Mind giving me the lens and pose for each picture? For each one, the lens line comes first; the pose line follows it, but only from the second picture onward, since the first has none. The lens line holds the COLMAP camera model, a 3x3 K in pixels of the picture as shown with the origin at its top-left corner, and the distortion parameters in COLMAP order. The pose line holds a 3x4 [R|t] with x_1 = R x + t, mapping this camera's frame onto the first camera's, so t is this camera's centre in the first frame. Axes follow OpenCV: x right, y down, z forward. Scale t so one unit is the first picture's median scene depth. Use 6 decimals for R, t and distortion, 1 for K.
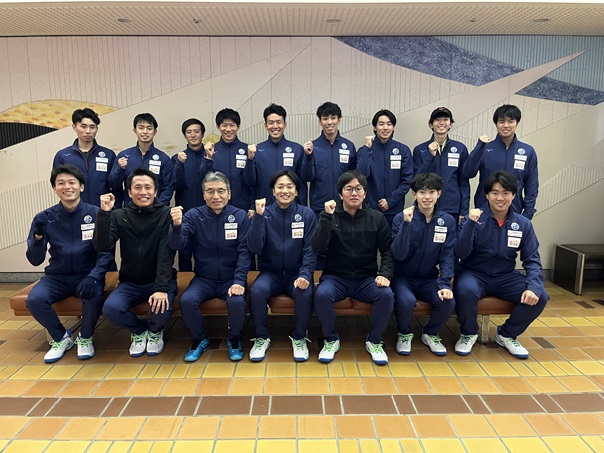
lens RADIAL K [[468.1, 0, 301.4], [0, 468.1, 220.9], [0, 0, 1]] dist [0.099178, -0.139959]
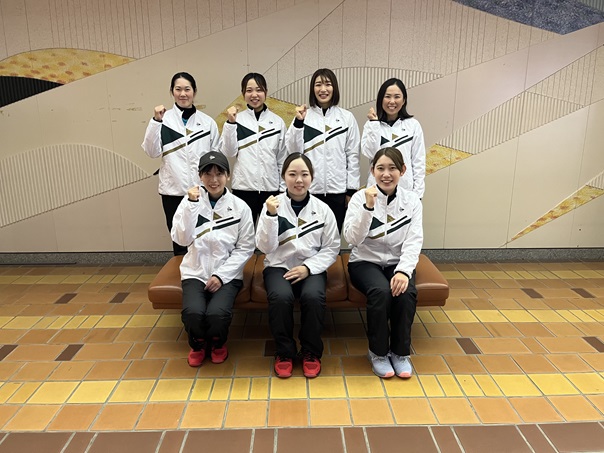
lens RADIAL K [[468.1, 0, 308.1], [0, 468.1, 221.7], [0, 0, 1]] dist [0.099178, -0.139959]
pose [[0.999768, -0.001318, 0.021479, -0.101255], [-0.000448, 0.996633, 0.081985, -0.021272], [-0.021514, -0.081976, 0.996402, 0.139991]]
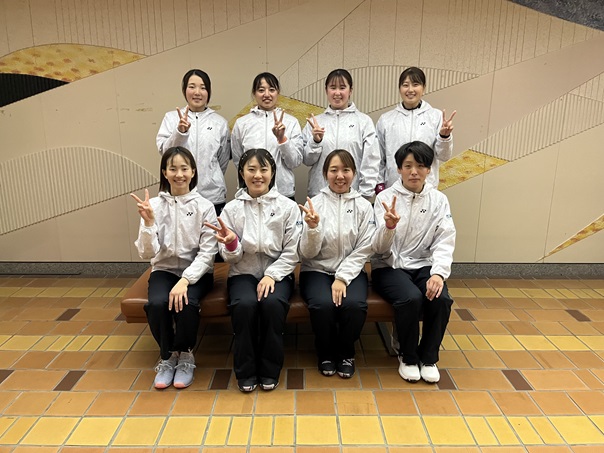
lens RADIAL K [[468.1, 0, 307.9], [0, 468.1, 221.9], [0, 0, 1]] dist [0.099178, -0.139959]
pose [[0.999933, 0.009216, 0.007010, -0.125633], [-0.009743, 0.996802, 0.079312, -0.031616], [-0.006257, -0.079375, 0.996825, 0.206793]]
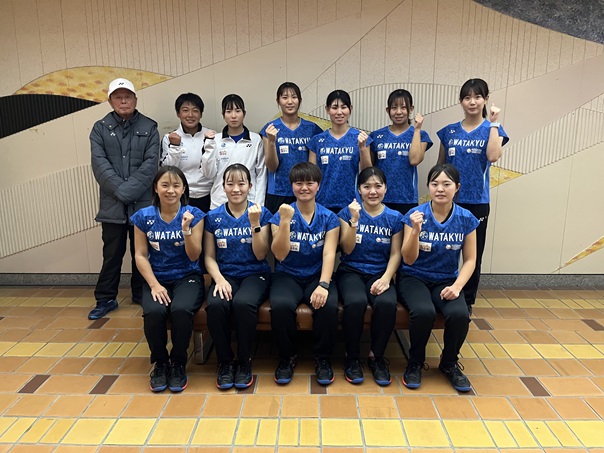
lens RADIAL K [[468.1, 0, 307.0], [0, 468.1, 221.9], [0, 0, 1]] dist [0.099178, -0.139959]
pose [[0.999780, 0.005253, -0.020284, -0.137590], [-0.004233, 0.998740, 0.050003, -0.030138], [0.020521, -0.049906, 0.998543, 0.180039]]
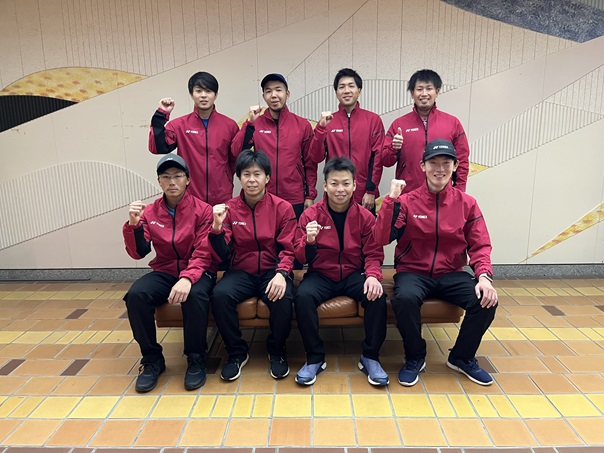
lens RADIAL K [[468.1, 0, 306.9], [0, 468.1, 229.6], [0, 0, 1]] dist [0.099178, -0.139959]
pose [[0.999629, -0.005629, -0.026663, -0.082247], [0.007132, 0.998371, 0.056609, -0.011718], [0.026301, -0.056778, 0.998040, 0.152924]]
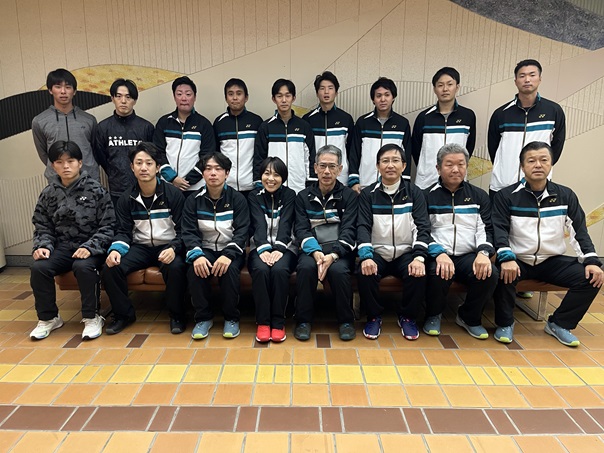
lens RADIAL K [[468.1, 0, 297.9], [0, 468.1, 231.7], [0, 0, 1]] dist [0.099178, -0.139959]
pose [[0.999876, 0.007749, -0.013703, -0.161654], [-0.006863, 0.997954, 0.063564, -0.000468], [0.014167, -0.063462, 0.997884, 0.094830]]
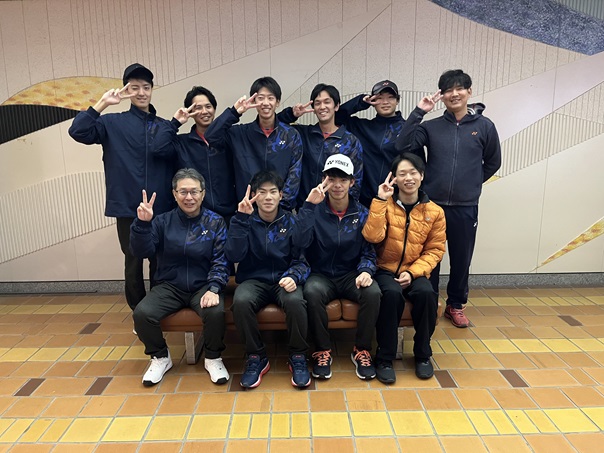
lens RADIAL K [[468.1, 0, 300.7], [0, 468.1, 227.6], [0, 0, 1]] dist [0.099178, -0.139959]
pose [[0.999946, -0.010105, 0.002582, -0.142461], [0.009980, 0.998956, 0.044577, -0.024475], [-0.003030, -0.044549, 0.999003, 0.158295]]
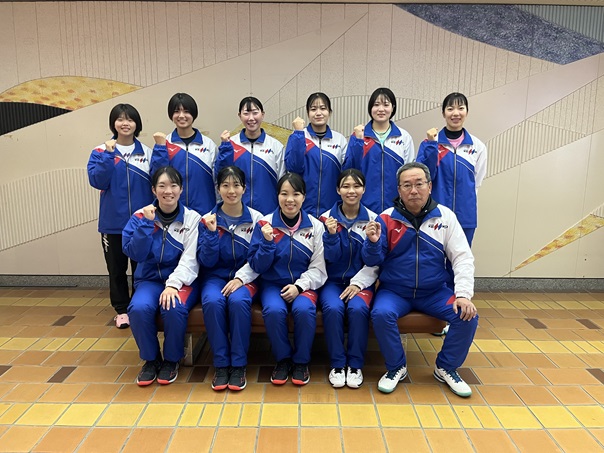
lens RADIAL K [[468.1, 0, 304.9], [0, 468.1, 221.2], [0, 0, 1]] dist [0.099178, -0.139959]
pose [[0.999927, 0.011506, -0.003690, -0.085608], [-0.011437, 0.999766, 0.018344, -0.013759], [0.003900, -0.018300, 0.999825, 0.140207]]
